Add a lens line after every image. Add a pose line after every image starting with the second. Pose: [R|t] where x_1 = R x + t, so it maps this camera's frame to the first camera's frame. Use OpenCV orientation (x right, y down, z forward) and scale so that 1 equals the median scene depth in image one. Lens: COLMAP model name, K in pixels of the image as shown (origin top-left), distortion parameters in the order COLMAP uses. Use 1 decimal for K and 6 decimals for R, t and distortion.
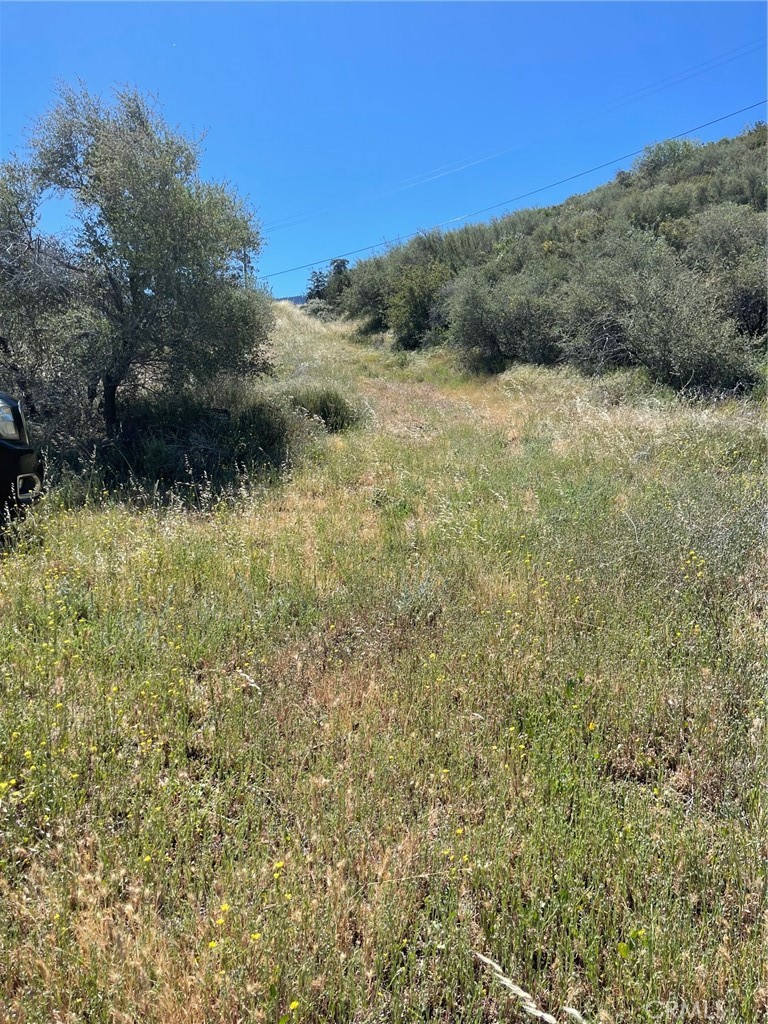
lens RADIAL K [[755.1, 0, 383.8], [0, 755.1, 515.0], [0, 0, 1]] dist [0.035212, -0.009004]
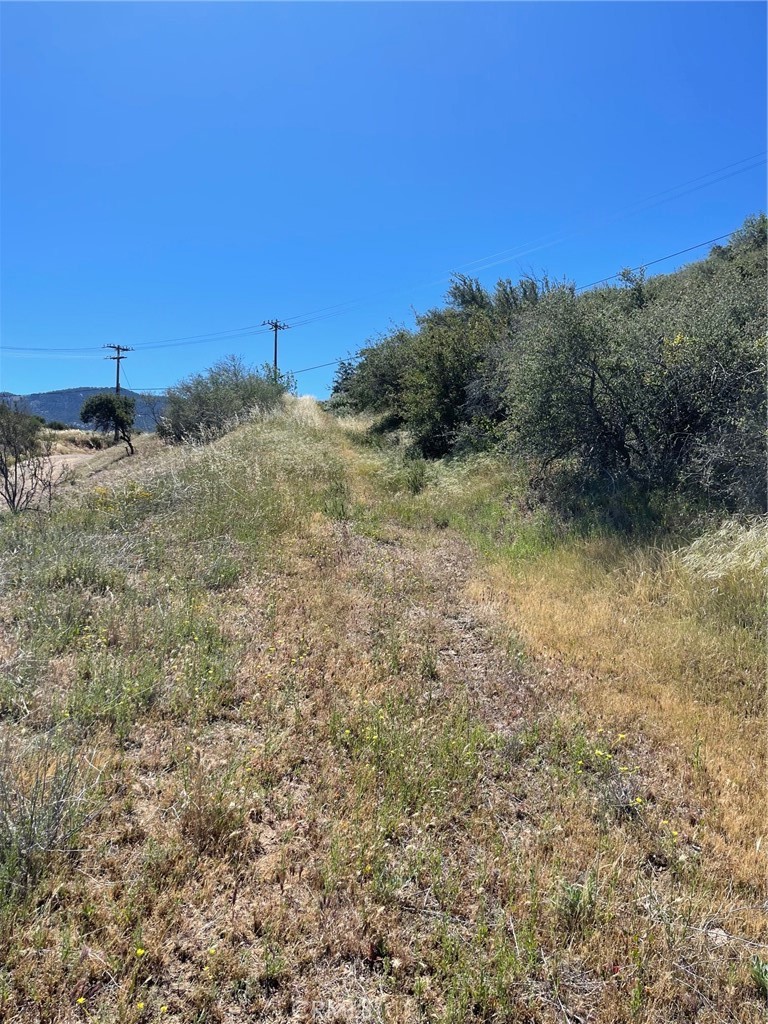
lens RADIAL K [[755.1, 0, 382.8], [0, 755.1, 509.8], [0, 0, 1]] dist [0.035212, -0.009004]
pose [[0.997543, 0.025222, -0.065365, 0.035087], [-0.034009, 0.989986, -0.137011, -0.102171], [0.061255, 0.138897, 0.988411, 0.449523]]
